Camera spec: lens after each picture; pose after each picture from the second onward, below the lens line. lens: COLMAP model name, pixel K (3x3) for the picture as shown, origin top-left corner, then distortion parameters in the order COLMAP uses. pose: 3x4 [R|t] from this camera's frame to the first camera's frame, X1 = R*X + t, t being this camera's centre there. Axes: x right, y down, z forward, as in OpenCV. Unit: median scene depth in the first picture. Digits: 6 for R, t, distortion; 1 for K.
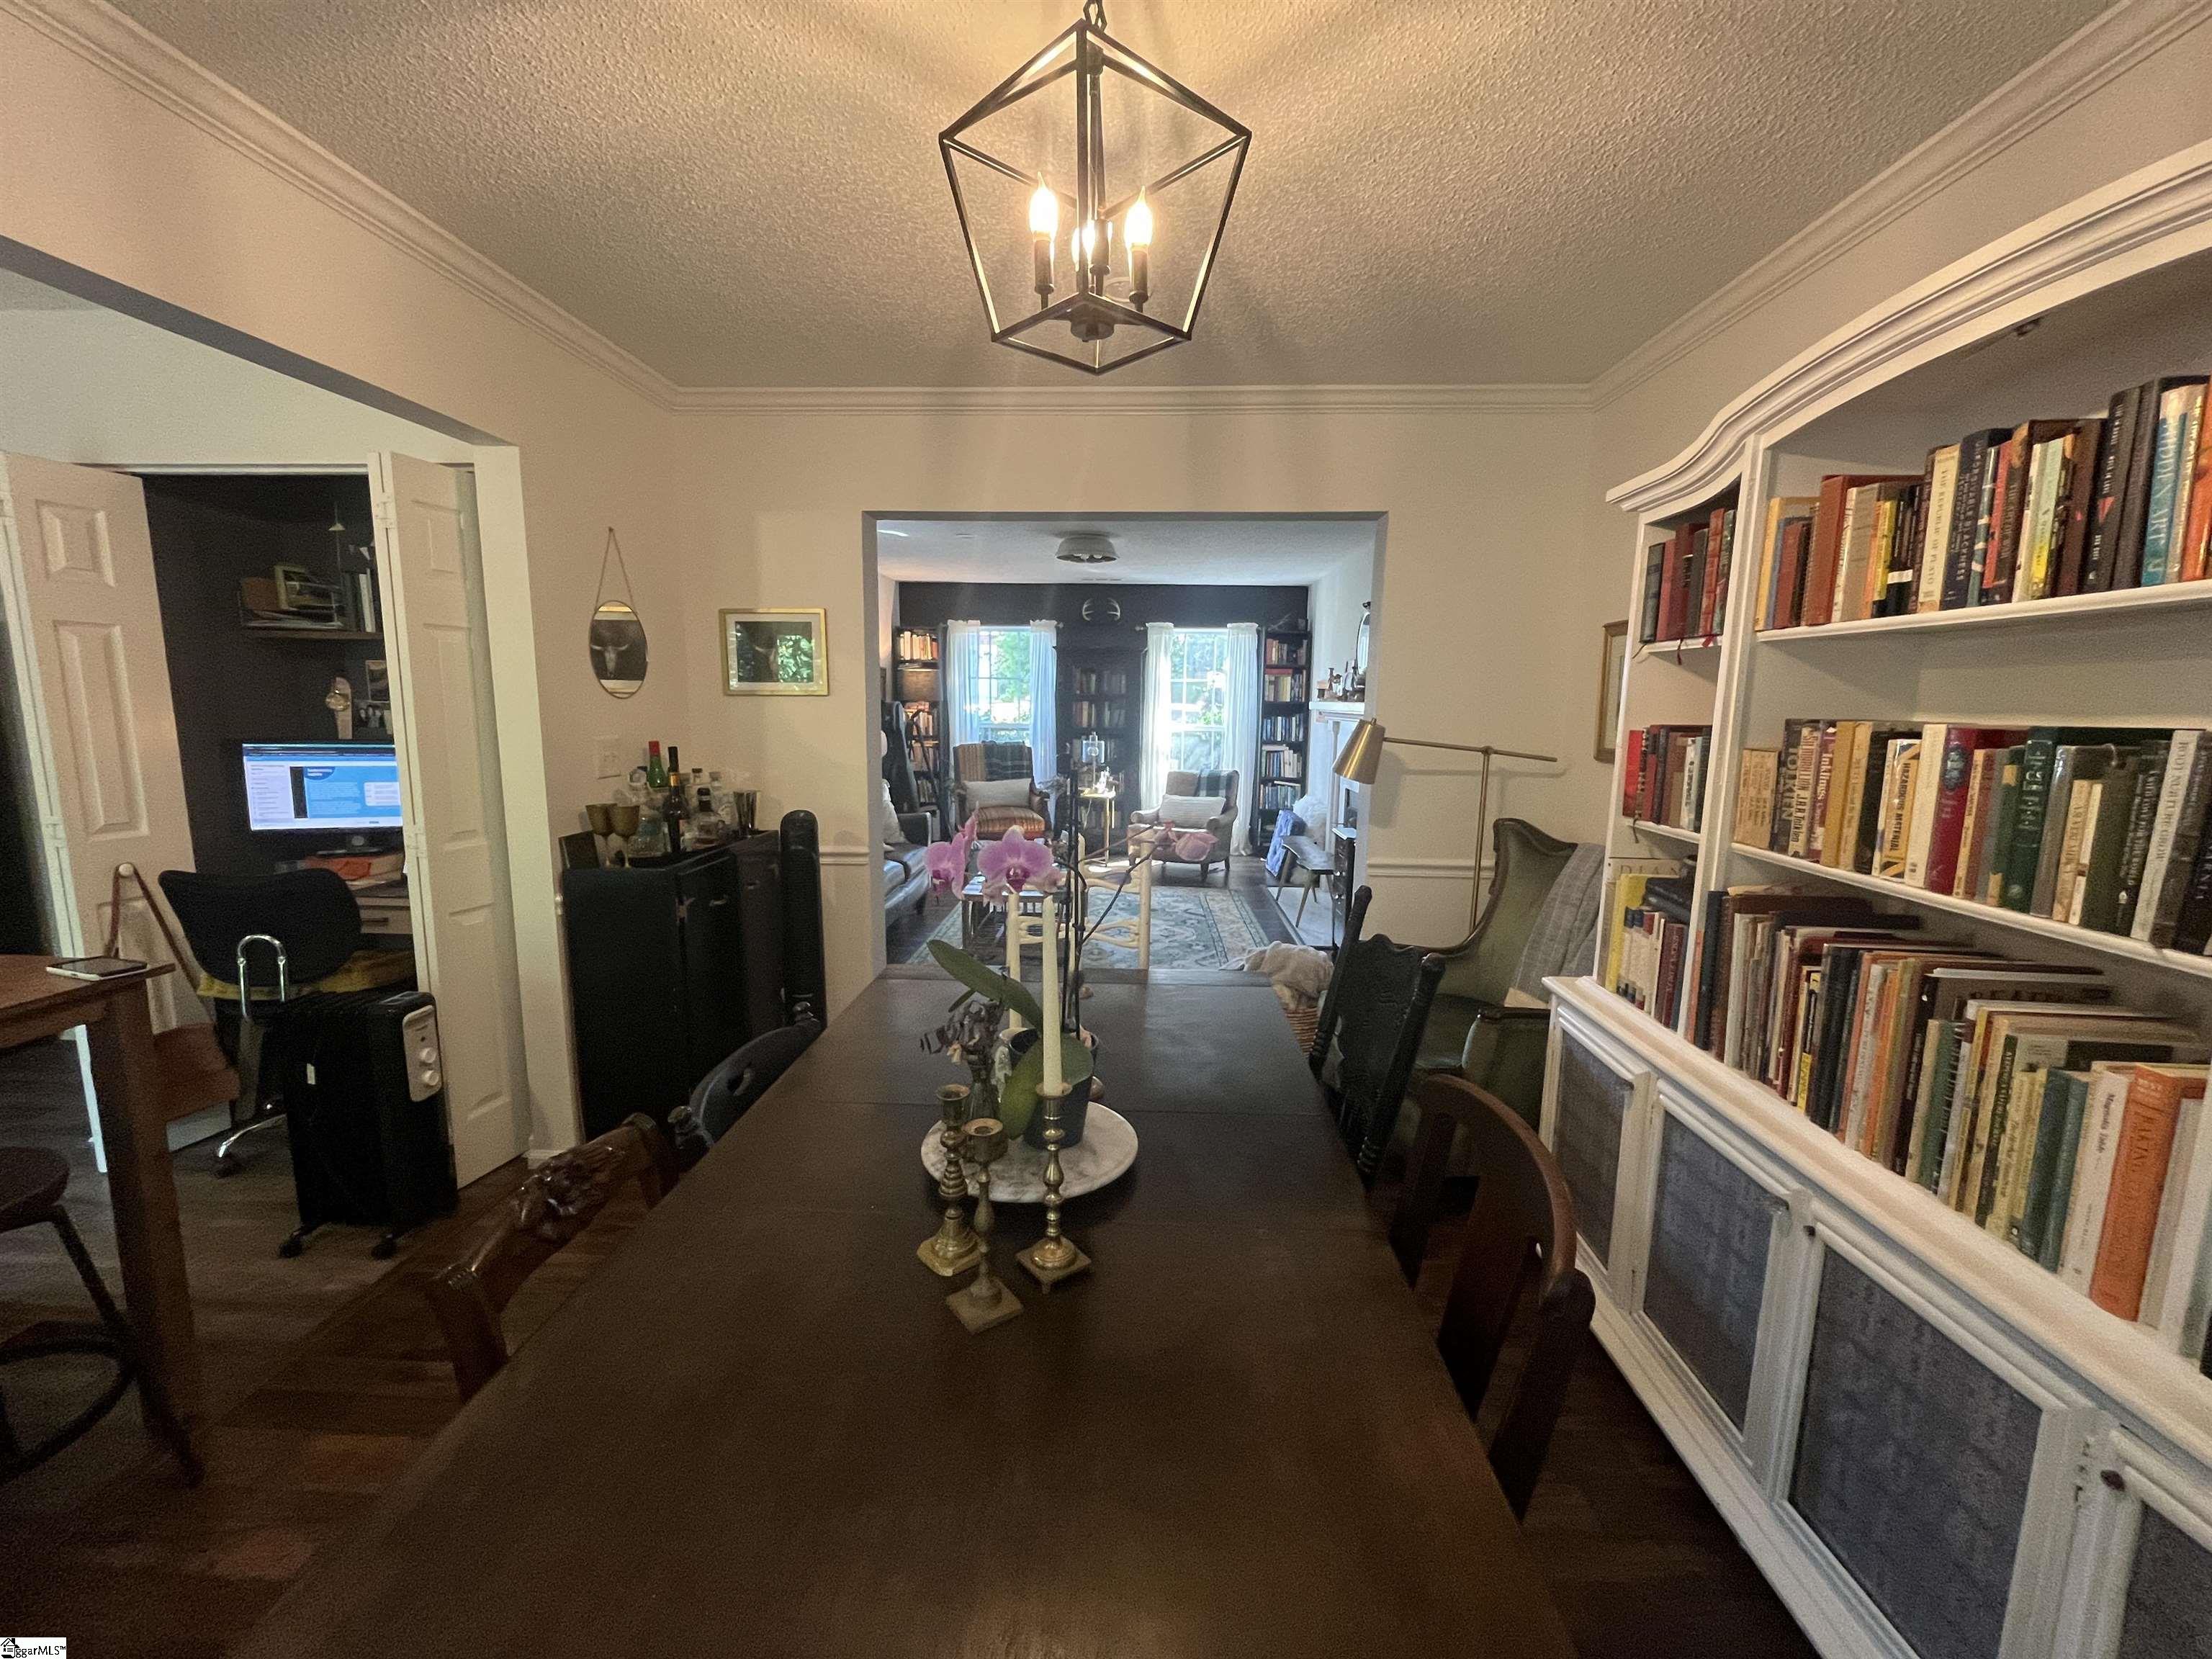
lens RADIAL K [[897.3, 0, 1111.3], [0, 897.3, 820.3], [0, 0, 1]] dist [-0.005799, -0.000780]
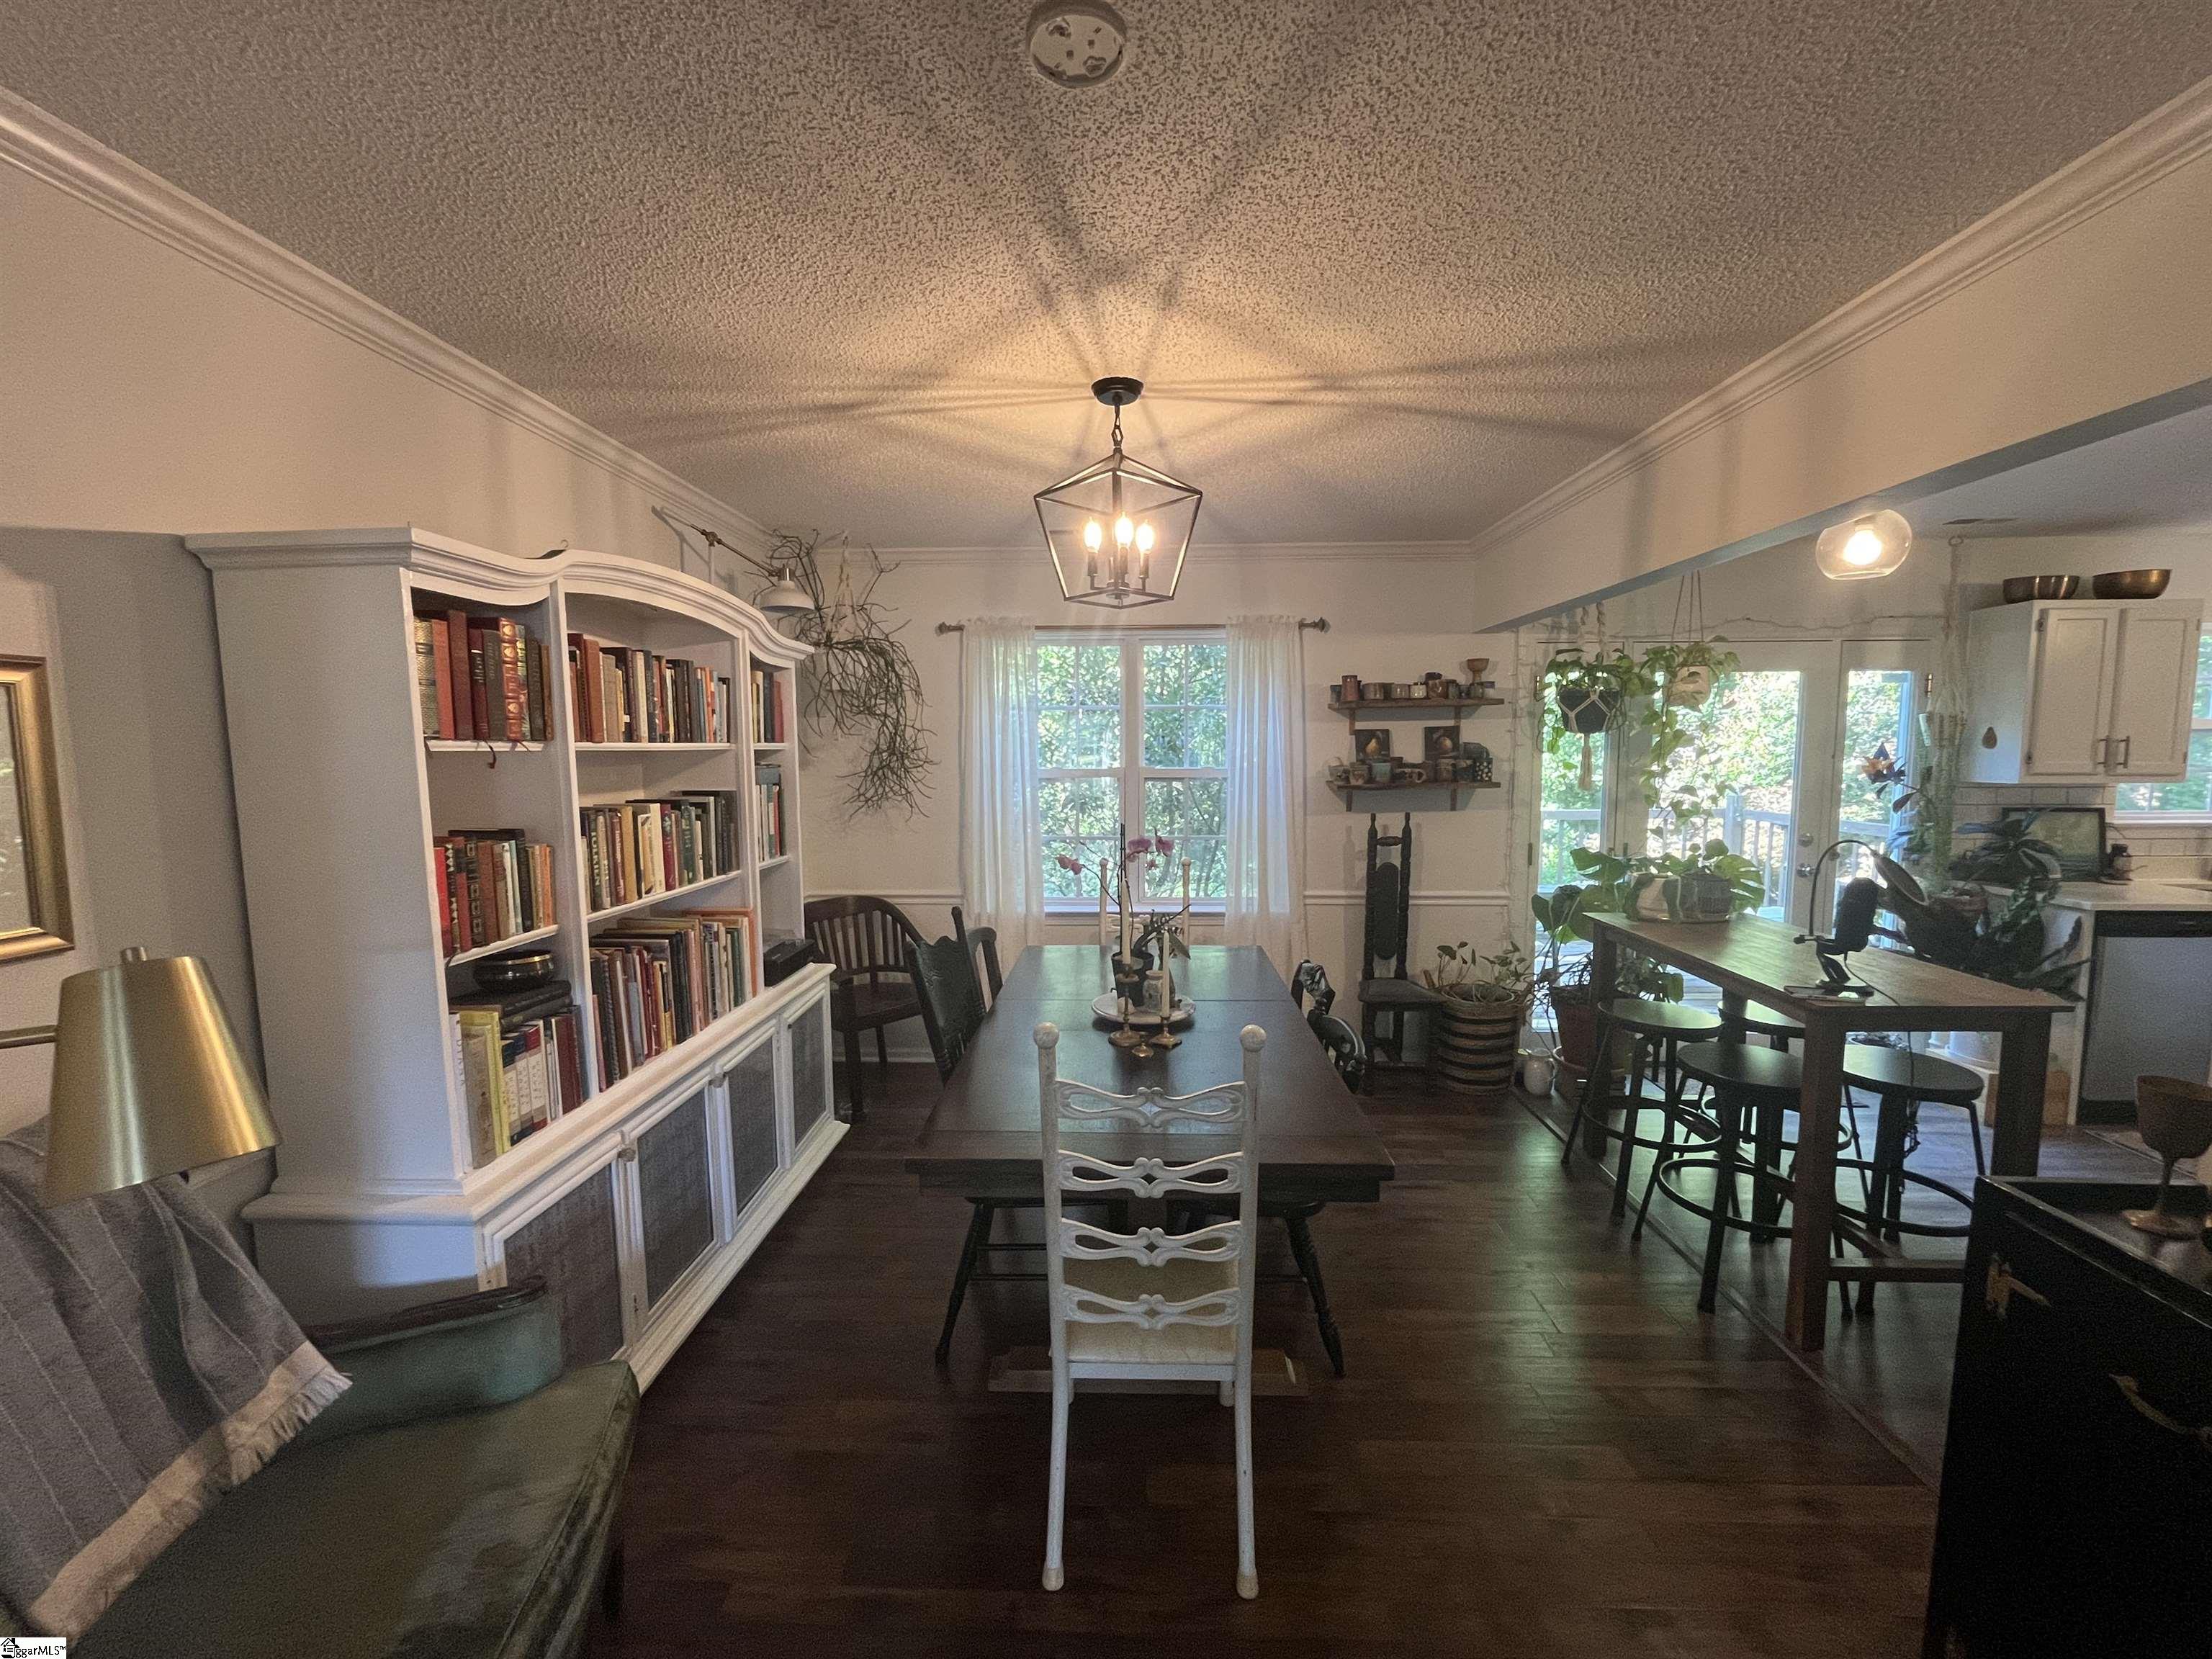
lens RADIAL K [[897.3, 0, 1107.7], [0, 897.3, 836.3], [0, 0, 1]] dist [-0.005799, -0.000780]
pose [[-0.999929, -0.011865, -0.001118, -0.000654], [-0.011808, 0.973647, 0.227755, -0.080340], [-0.001614, 0.227752, -0.973718, 0.475629]]
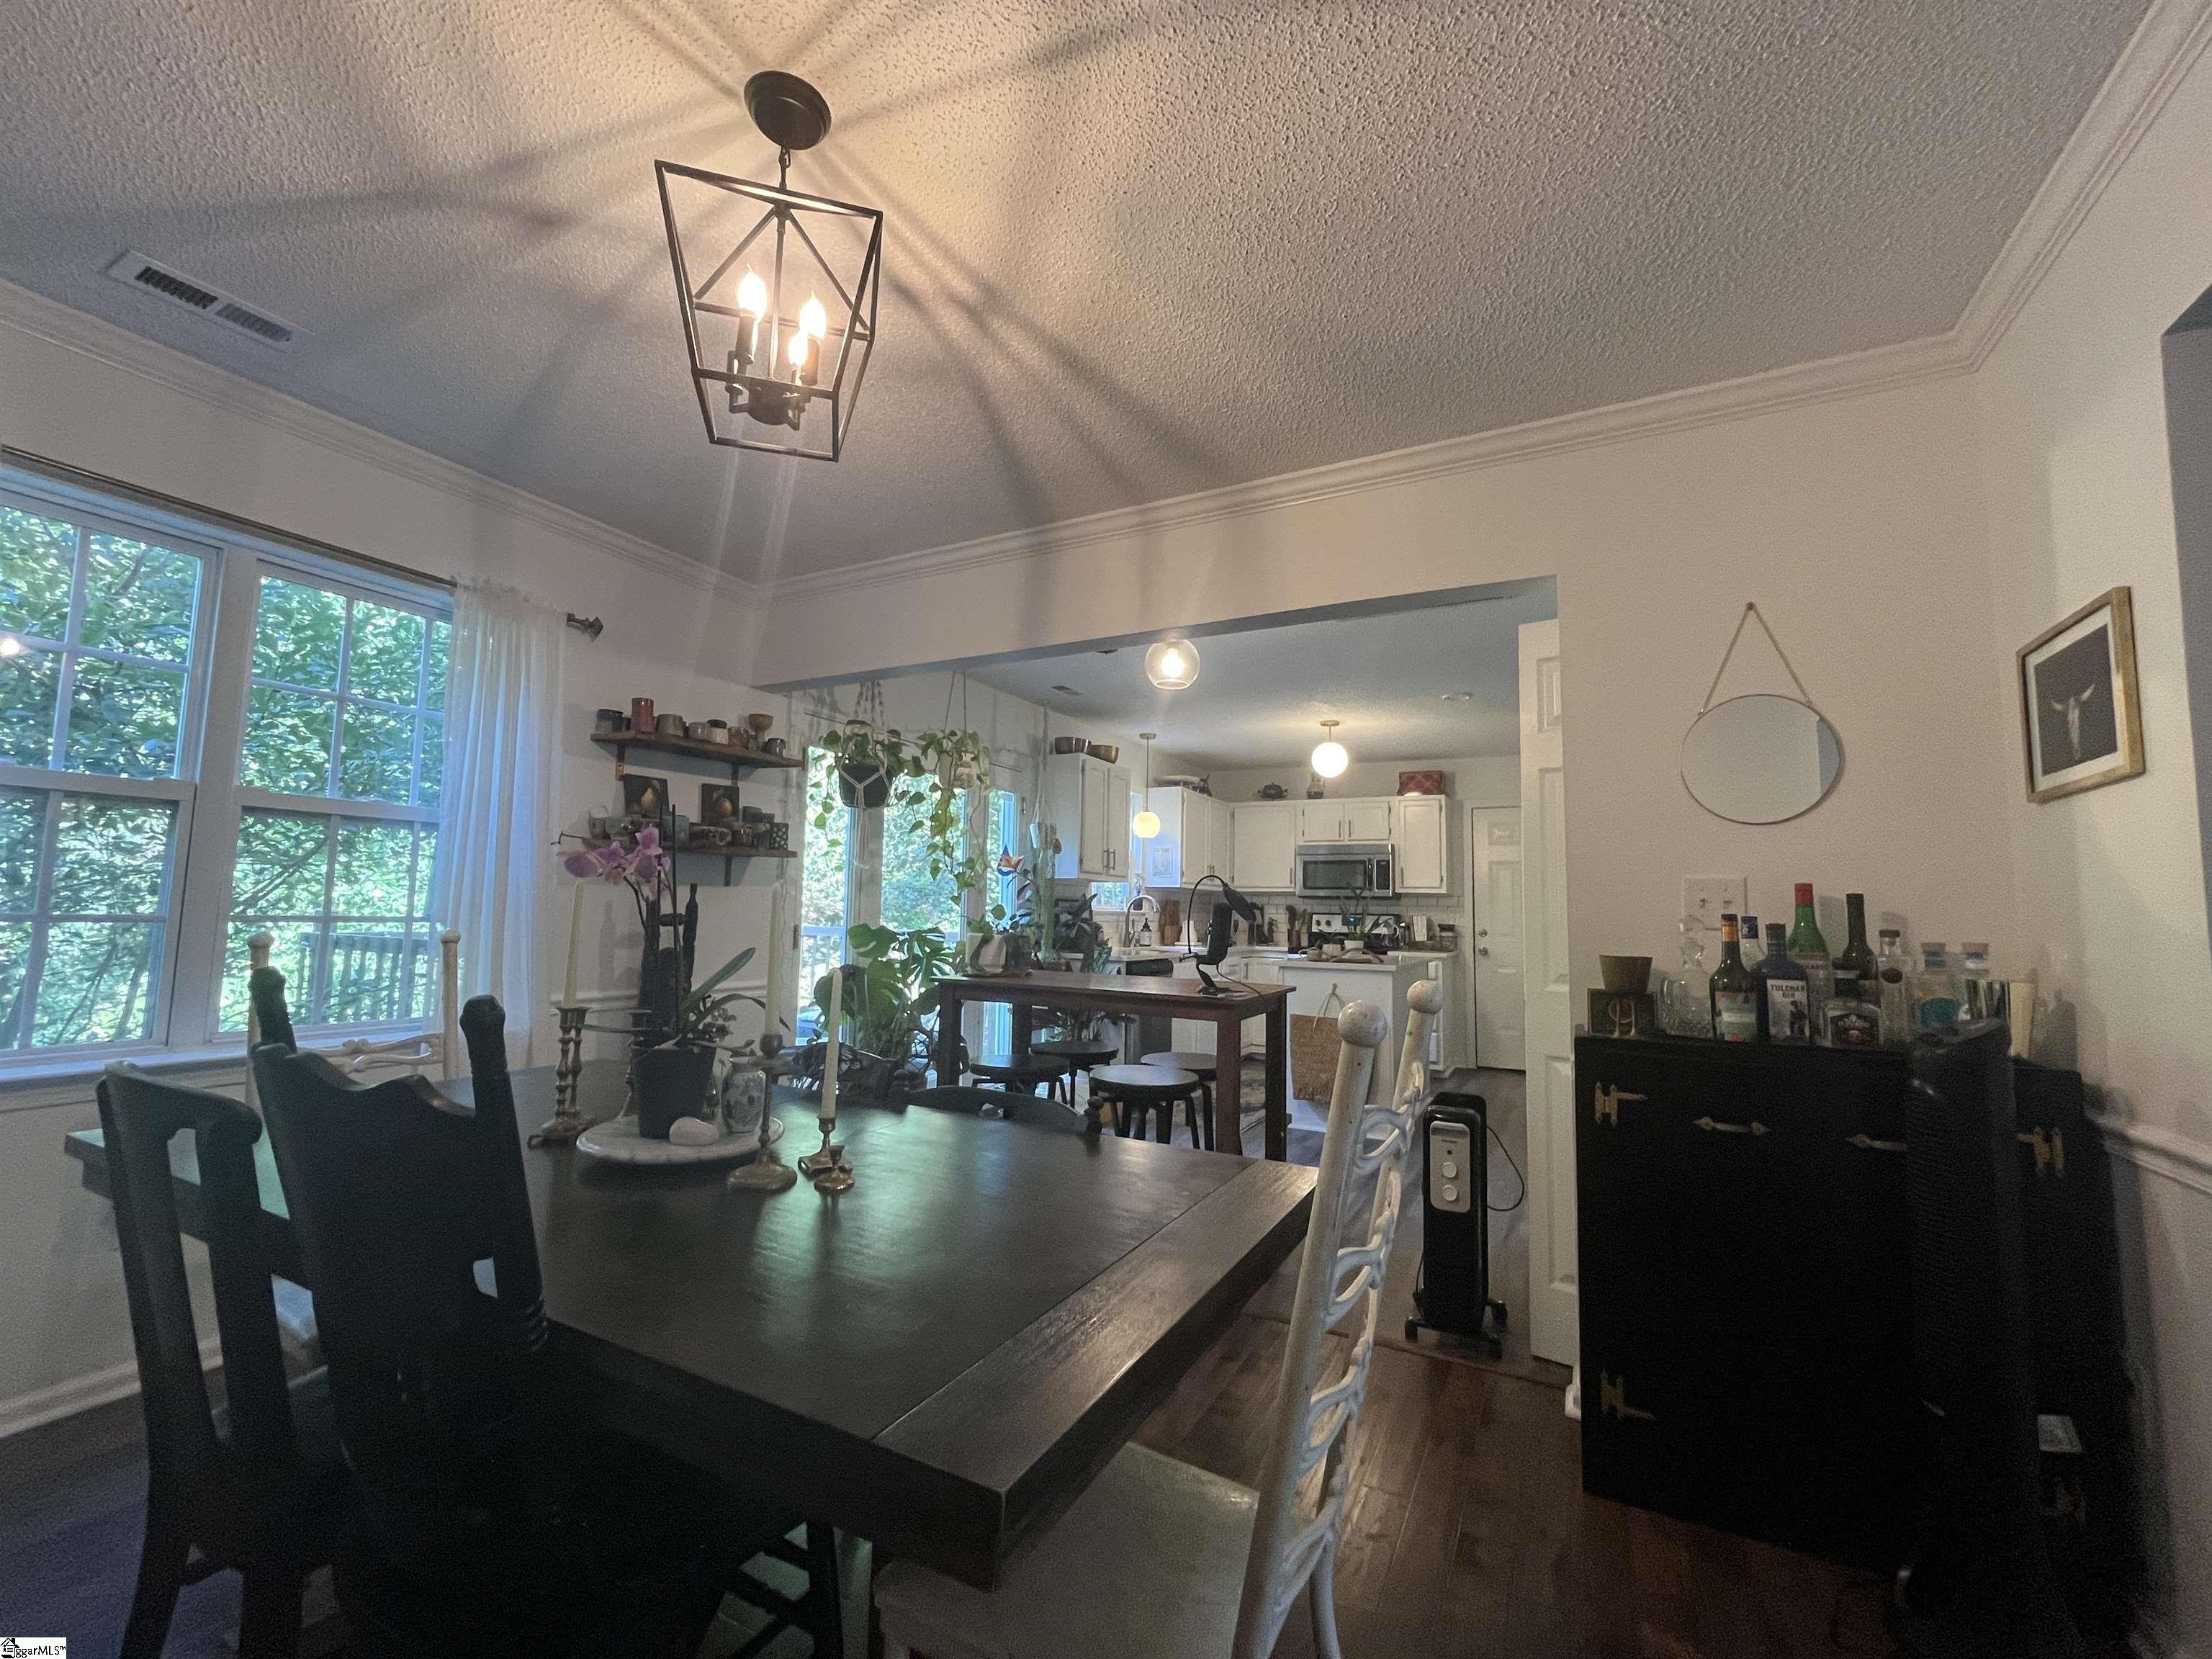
lens RADIAL K [[897.3, 0, 1108.6], [0, 897.3, 826.7], [0, 0, 1]] dist [-0.005799, -0.000780]
pose [[-0.430162, -0.112101, -0.895764, 0.119328], [-0.145501, 0.987896, -0.053759, -0.008073], [0.890949, 0.107210, -0.441267, 0.316043]]
